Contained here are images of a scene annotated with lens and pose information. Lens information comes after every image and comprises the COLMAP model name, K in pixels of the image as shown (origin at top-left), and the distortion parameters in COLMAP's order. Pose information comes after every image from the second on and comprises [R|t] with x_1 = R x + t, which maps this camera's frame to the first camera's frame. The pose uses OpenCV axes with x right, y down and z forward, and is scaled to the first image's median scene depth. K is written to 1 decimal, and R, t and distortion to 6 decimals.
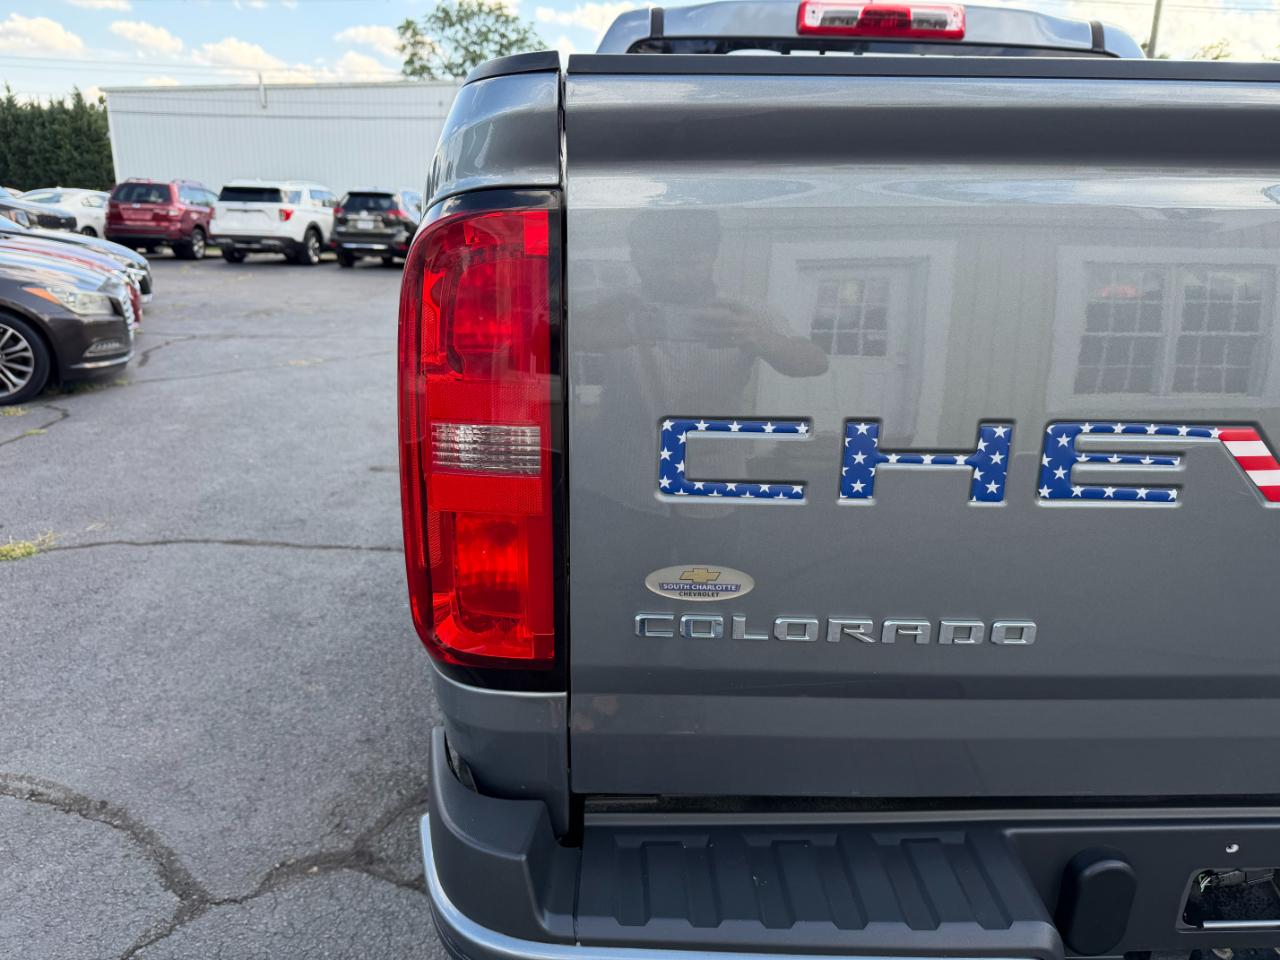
lens RADIAL K [[926.2, 0, 628.0], [0, 926.2, 491.7], [0, 0, 1]] dist [-0.003400, 0.000866]
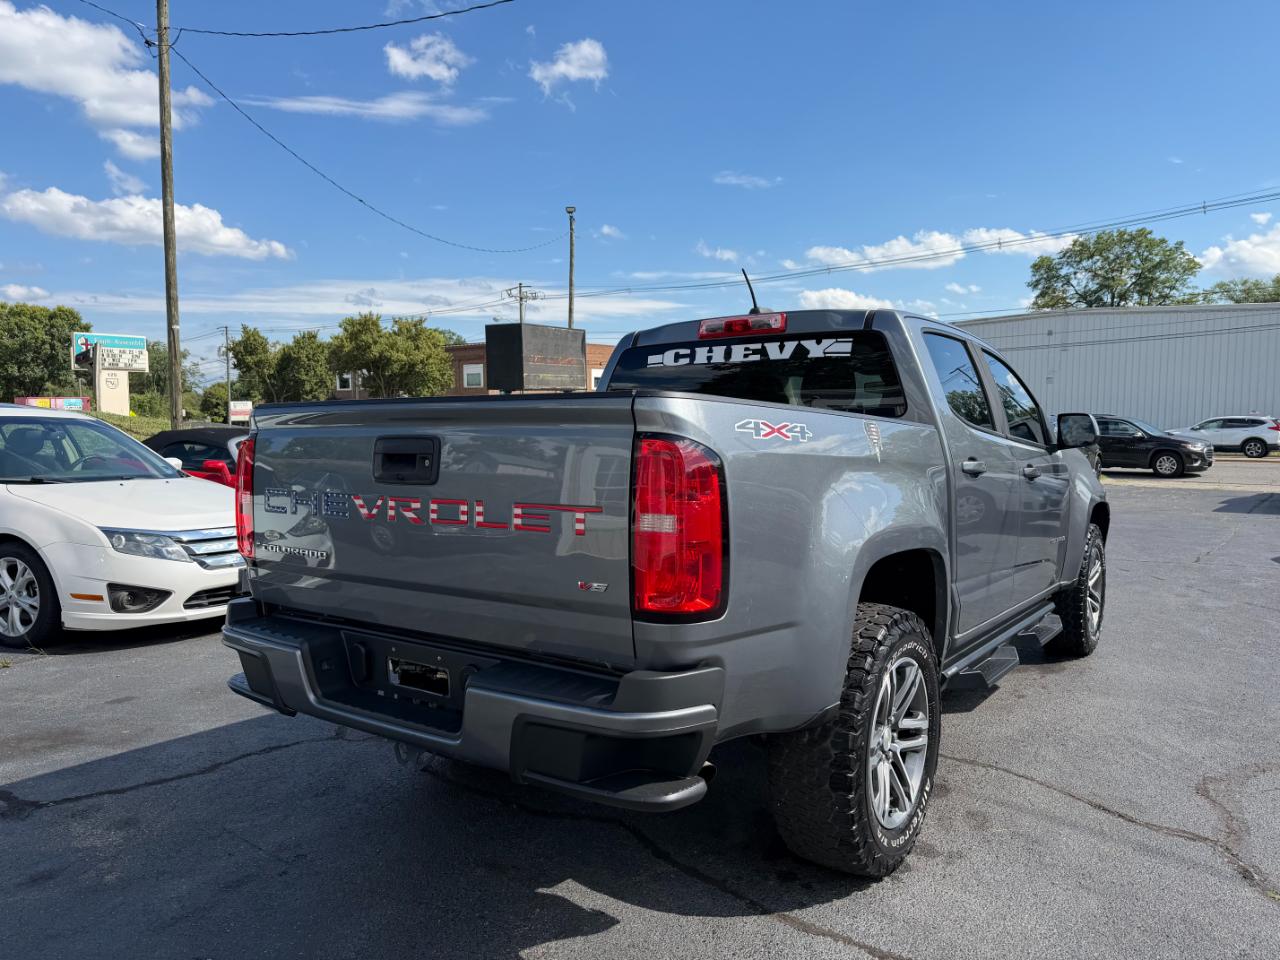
lens RADIAL K [[933.5, 0, 609.0], [0, 933.5, 466.2], [0, 0, 1]] dist [-0.001332, -0.003601]
pose [[0.765483, 0.002144, -0.643453, 0.169912], [-0.168866, 0.965613, -0.197674, 0.016727], [0.620903, 0.259973, 0.739523, -0.049913]]
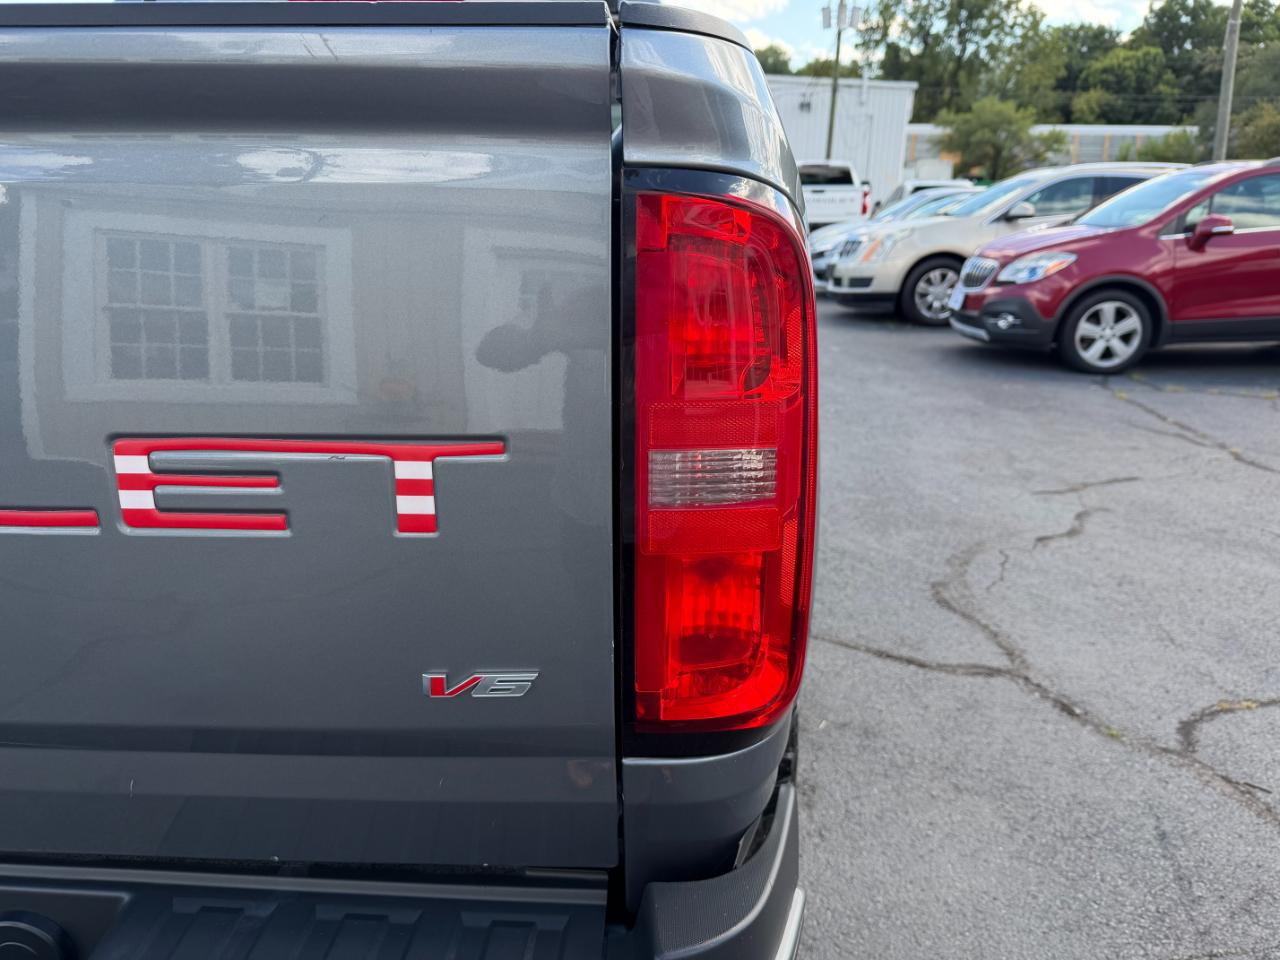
lens RADIAL K [[934.3, 0, 640.0], [0, 934.3, 480.0], [0, 0, 1]] dist [-0.030201, 0.023423]
pose [[0.993633, 0.021303, -0.110631, 0.094156], [-0.020832, 0.999768, 0.005410, -0.002228], [0.110720, -0.003071, 0.993847, 0.010596]]
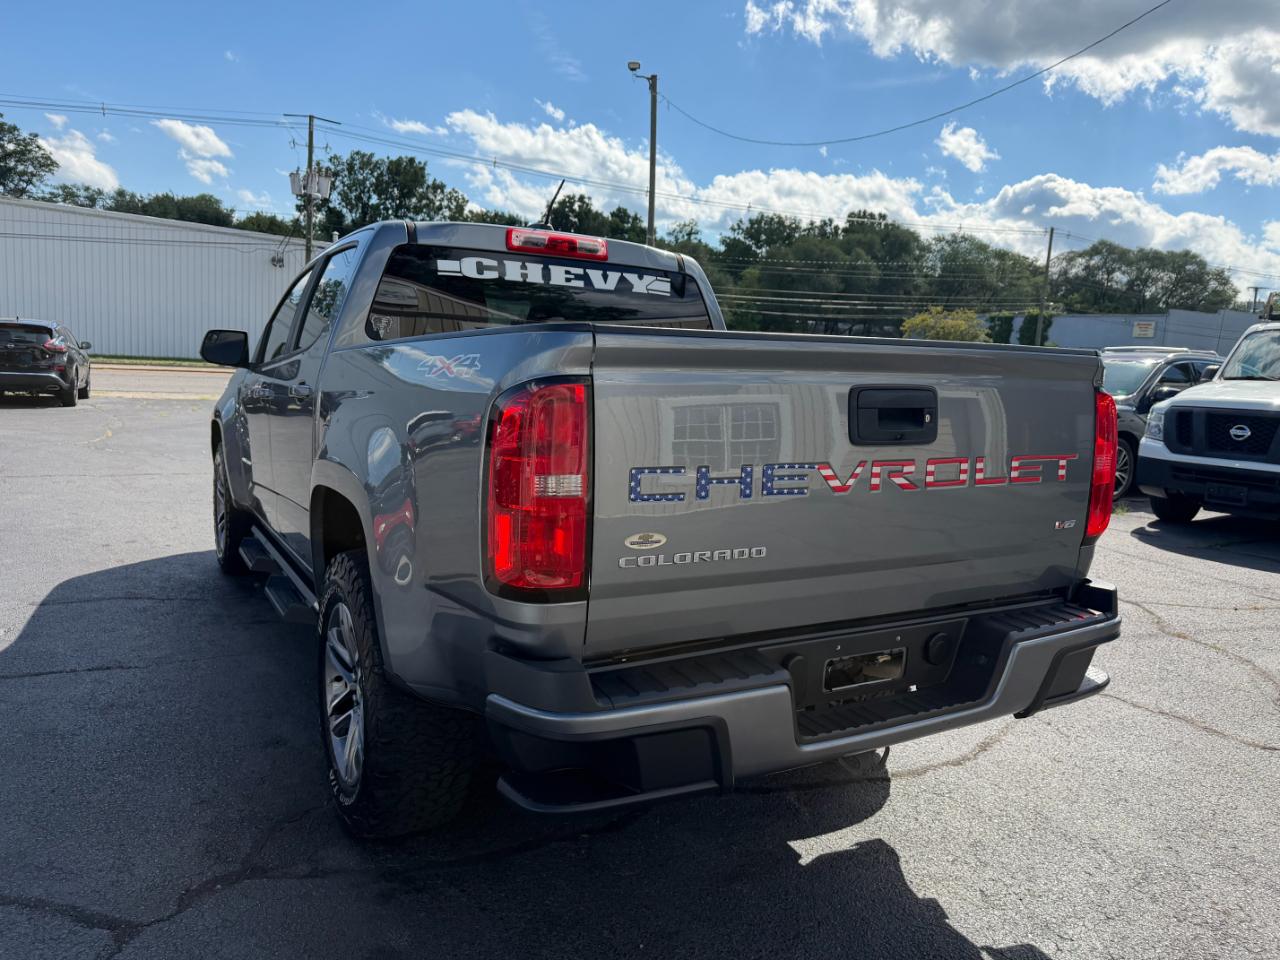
lens RADIAL K [[921.2, 0, 651.6], [0, 921.2, 489.1], [0, 0, 1]] dist [0.066771, -0.090104]
pose [[0.879922, -0.045385, 0.472946, -0.047567], [0.111420, 0.987380, -0.112546, 0.011196], [-0.461869, 0.151728, 0.873874, -0.049828]]
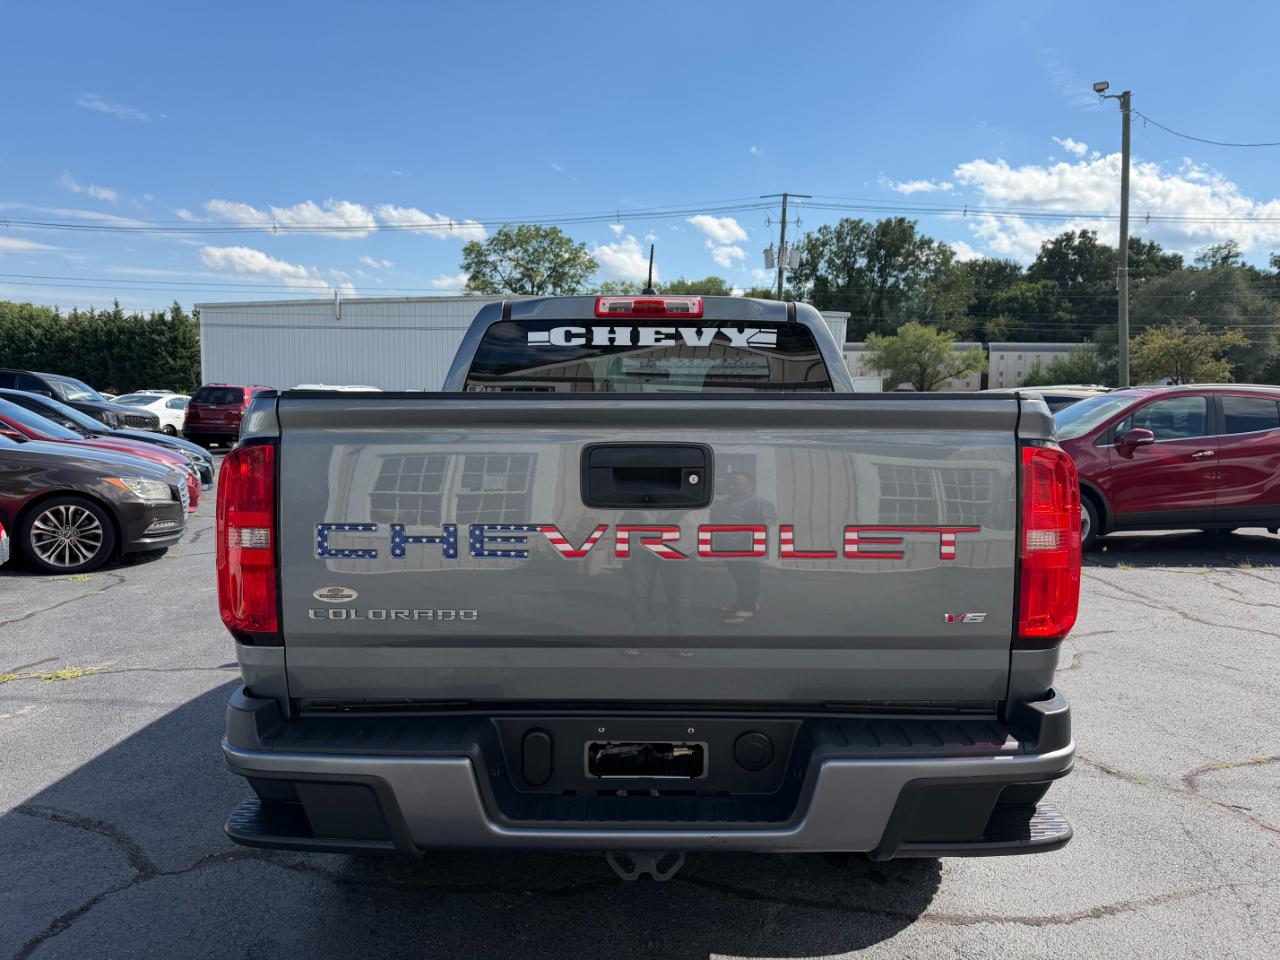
lens RADIAL K [[921.3, 0, 640.0], [0, 921.3, 480.0], [0, 0, 1]] dist [0.046918, -0.052648]
pose [[0.998756, -0.005823, -0.049533, 0.047769], [-0.004719, 0.977673, -0.210080, 0.015155], [0.049650, 0.210052, 0.976429, -0.067092]]
